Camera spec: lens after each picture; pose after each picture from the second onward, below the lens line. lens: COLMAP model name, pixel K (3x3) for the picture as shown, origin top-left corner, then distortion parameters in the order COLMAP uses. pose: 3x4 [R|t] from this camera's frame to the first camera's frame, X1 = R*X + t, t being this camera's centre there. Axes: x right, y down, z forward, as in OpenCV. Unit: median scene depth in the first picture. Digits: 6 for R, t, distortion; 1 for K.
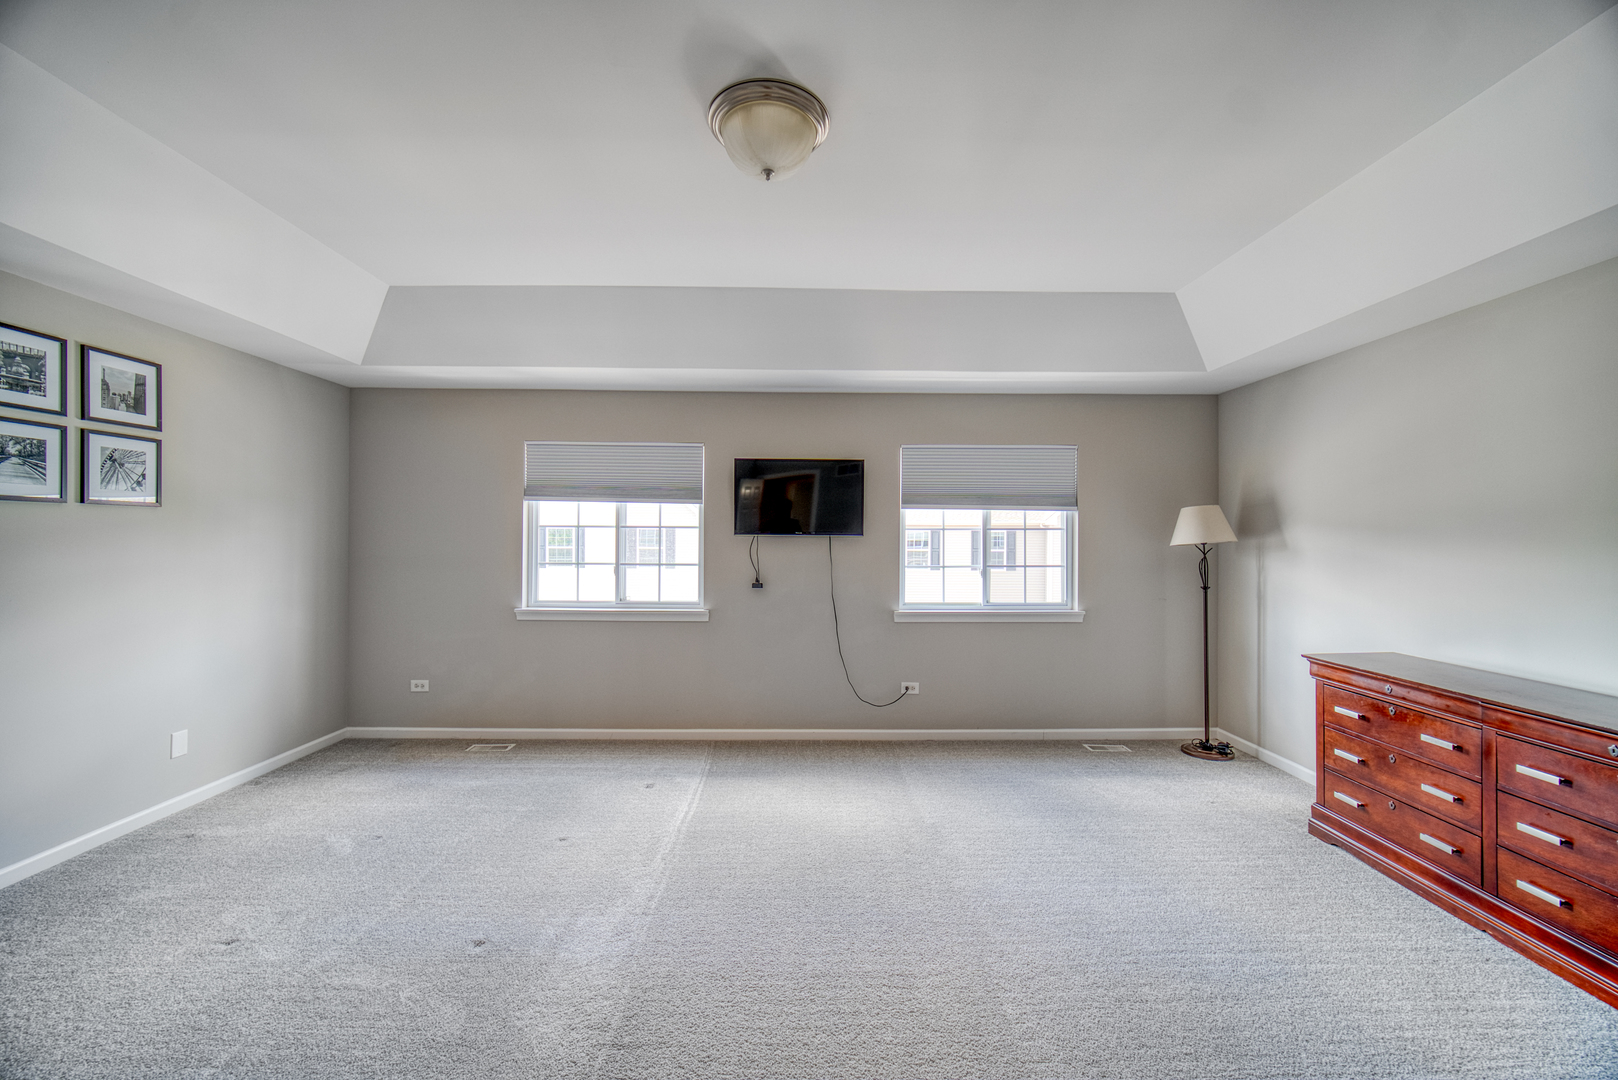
lens RADIAL K [[624.1, 0, 804.2], [0, 624.1, 540.5], [0, 0, 1]] dist [0.001373, 0.000179]
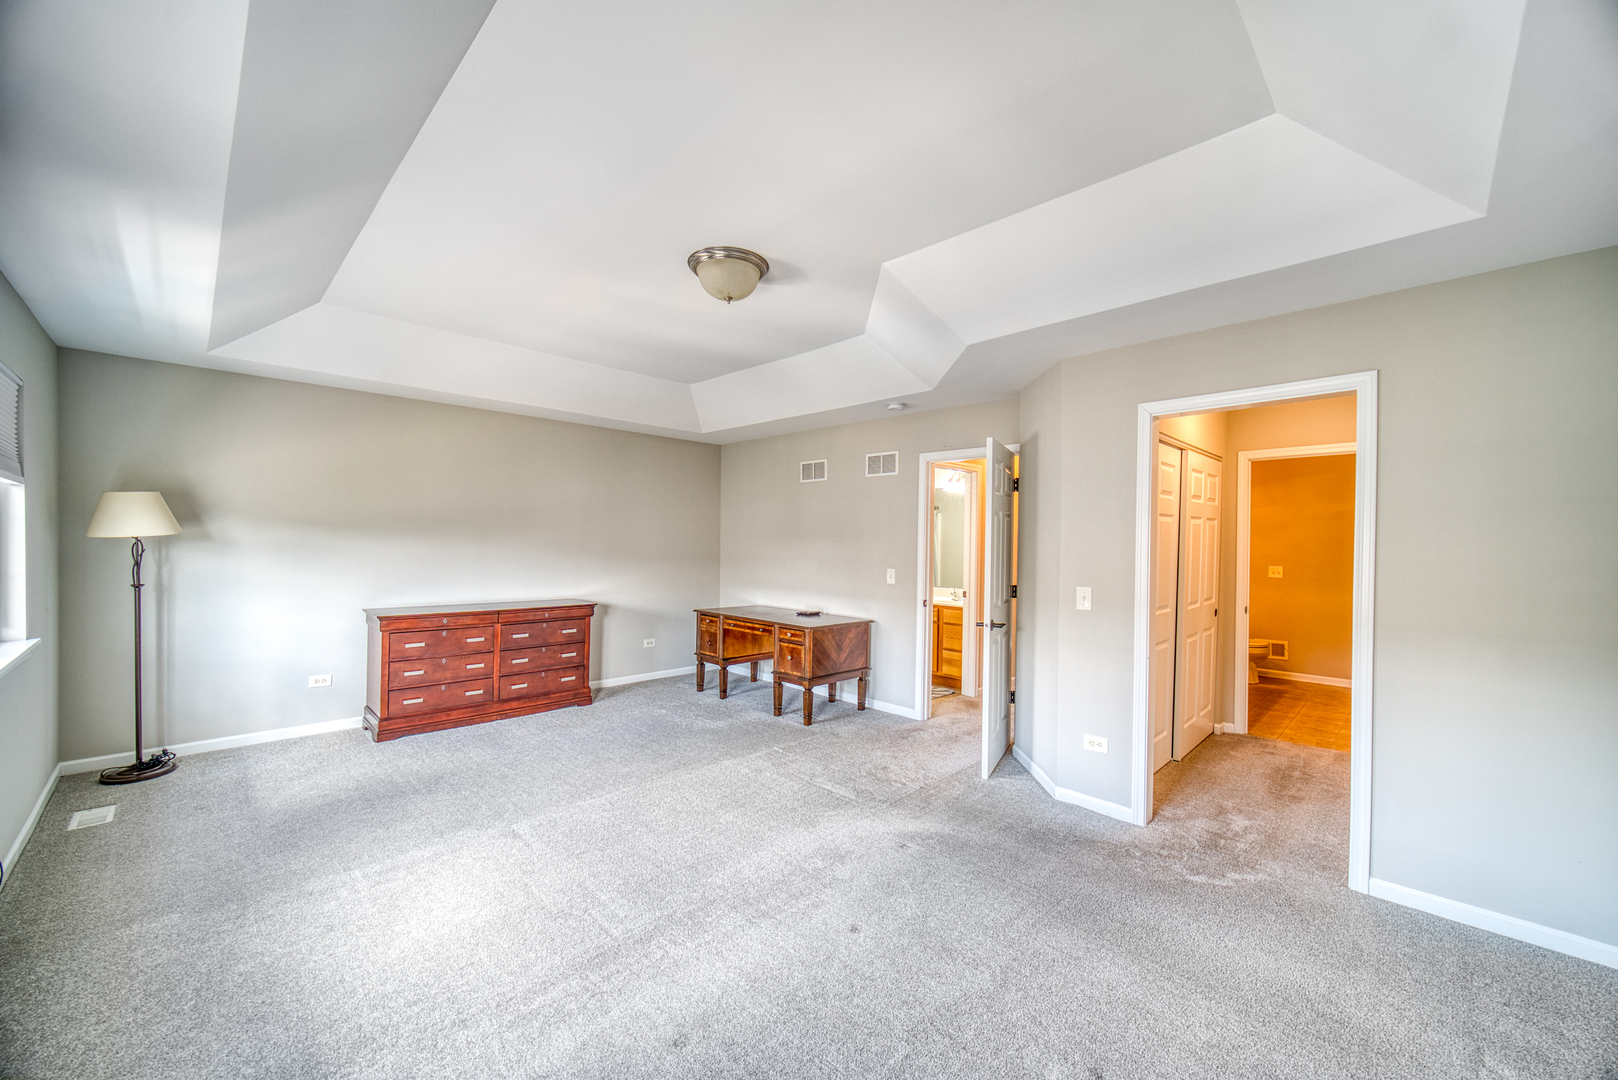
lens RADIAL K [[624.1, 0, 813.5], [0, 624.1, 542.3], [0, 0, 1]] dist [0.001373, 0.000179]
pose [[-0.717586, -0.017396, 0.696253, -0.865115], [-0.017674, 0.999821, 0.006765, -0.009120], [-0.696246, -0.007451, -0.717765, 1.337586]]
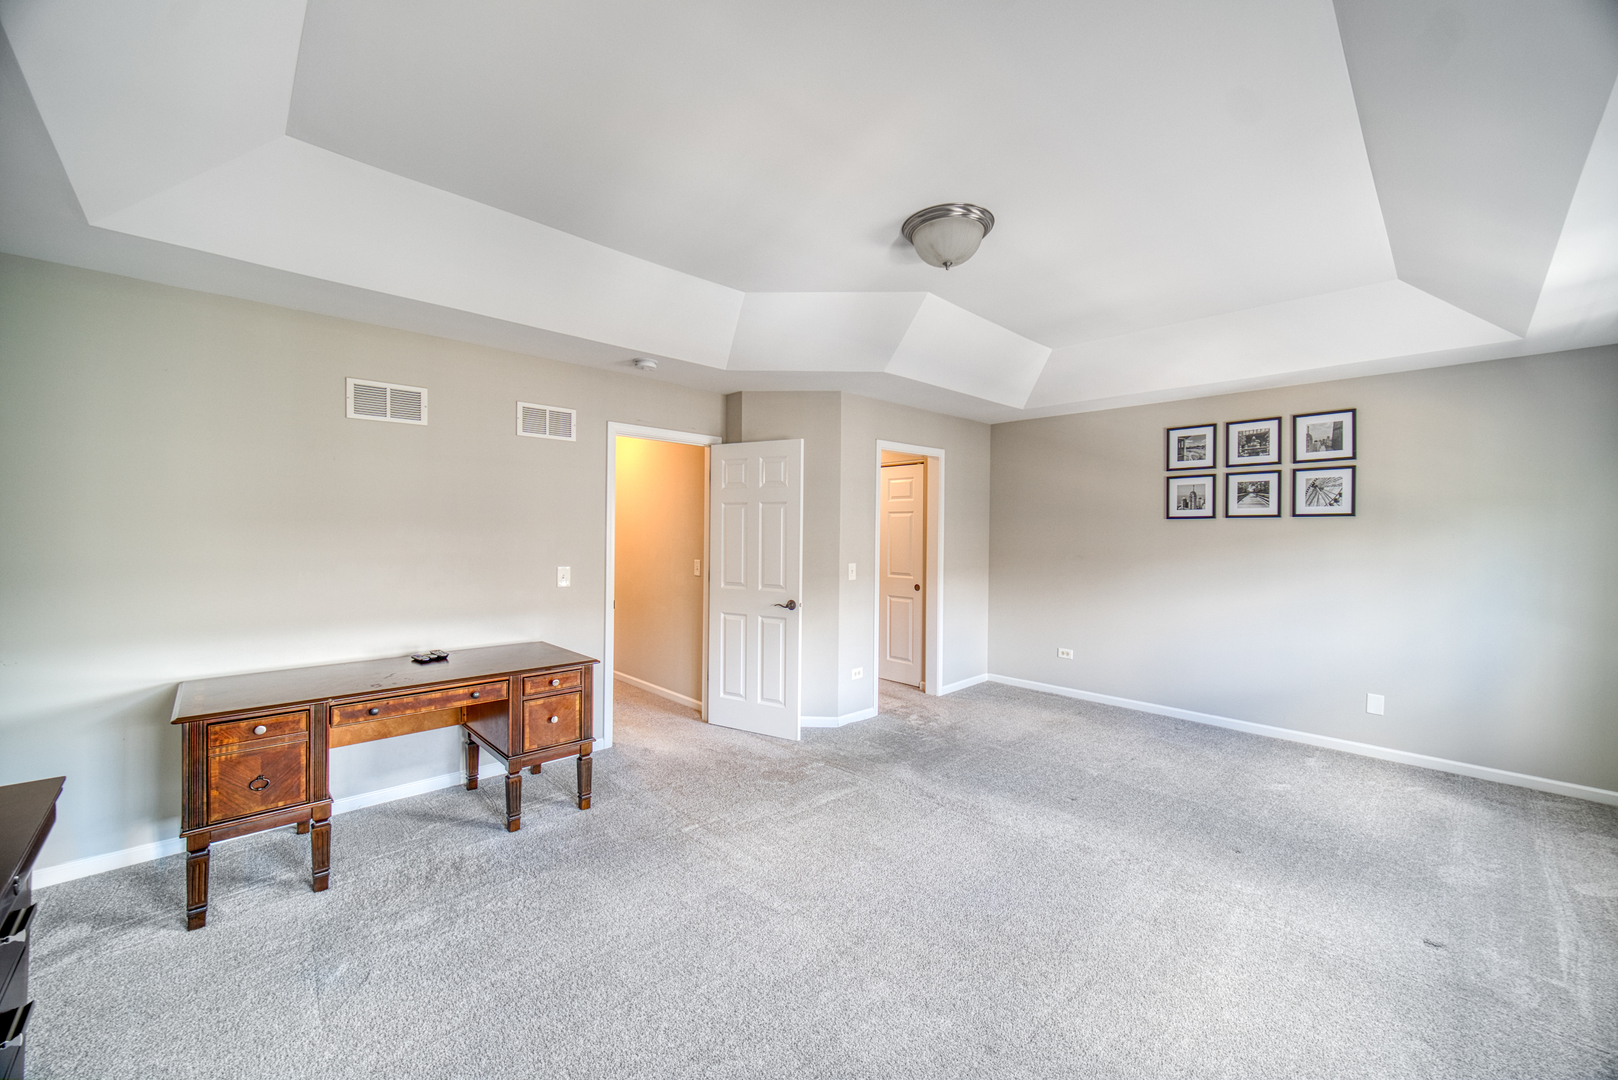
lens RADIAL K [[624.1, 0, 810.9], [0, 624.1, 535.2], [0, 0, 1]] dist [0.001373, 0.000179]
pose [[-0.712542, -0.007373, -0.701591, 0.765308], [-0.013493, 0.999904, 0.003195, -0.002830], [0.701500, 0.011744, -0.712573, 1.216658]]
